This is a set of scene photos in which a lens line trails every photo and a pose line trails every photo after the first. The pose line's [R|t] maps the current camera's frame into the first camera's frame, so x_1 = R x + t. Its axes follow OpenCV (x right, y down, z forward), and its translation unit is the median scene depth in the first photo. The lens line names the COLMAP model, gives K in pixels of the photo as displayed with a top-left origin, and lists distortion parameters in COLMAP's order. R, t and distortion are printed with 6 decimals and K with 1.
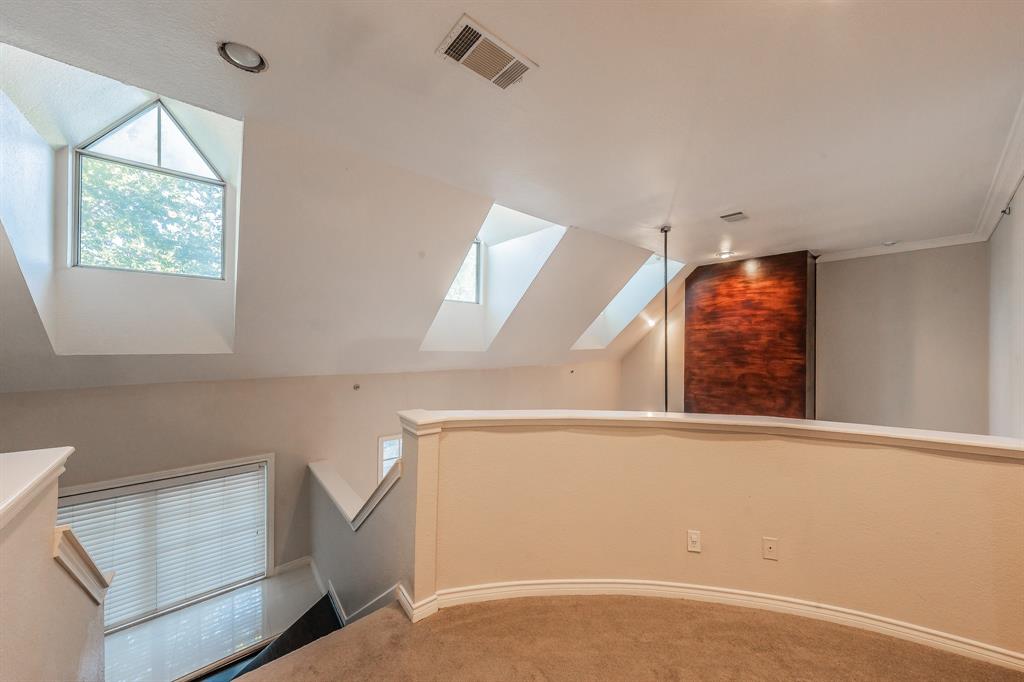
lens RADIAL K [[349.0, 0, 514.0], [0, 349.0, 341.0], [0, 0, 1]] dist [0.000130, 0.000009]
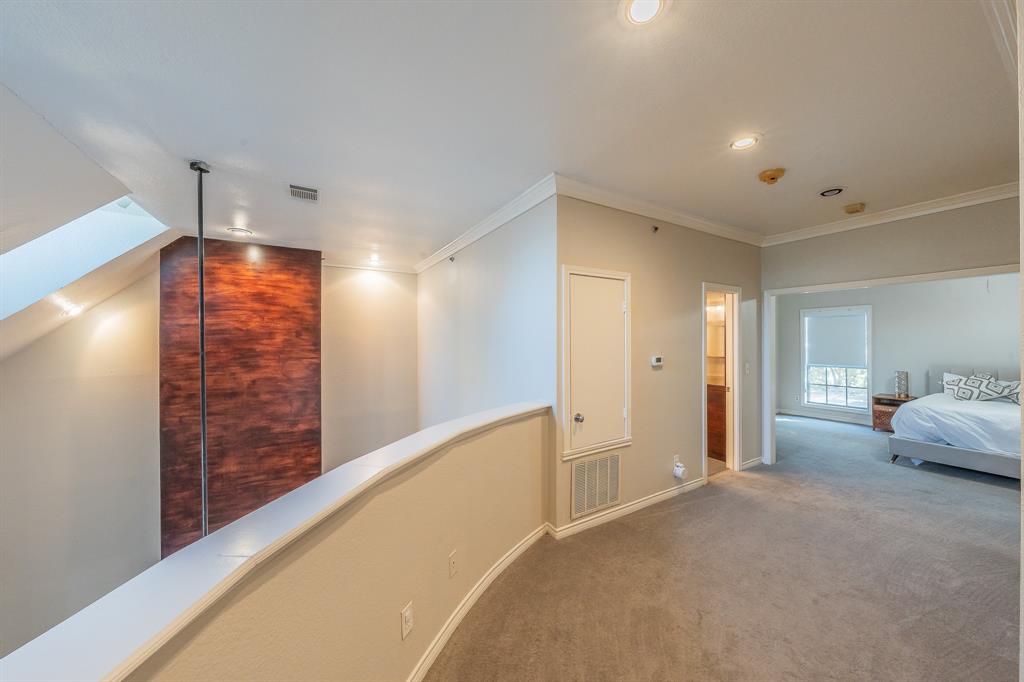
lens RADIAL K [[349.0, 0, 513.0], [0, 349.0, 339.9], [0, 0, 1]] dist [0.000130, 0.000009]
pose [[0.170101, -0.015234, 0.985309, -0.066041], [0.000167, 0.999881, 0.015431, -0.014715], [-0.985427, -0.002460, 0.170083, 0.247032]]
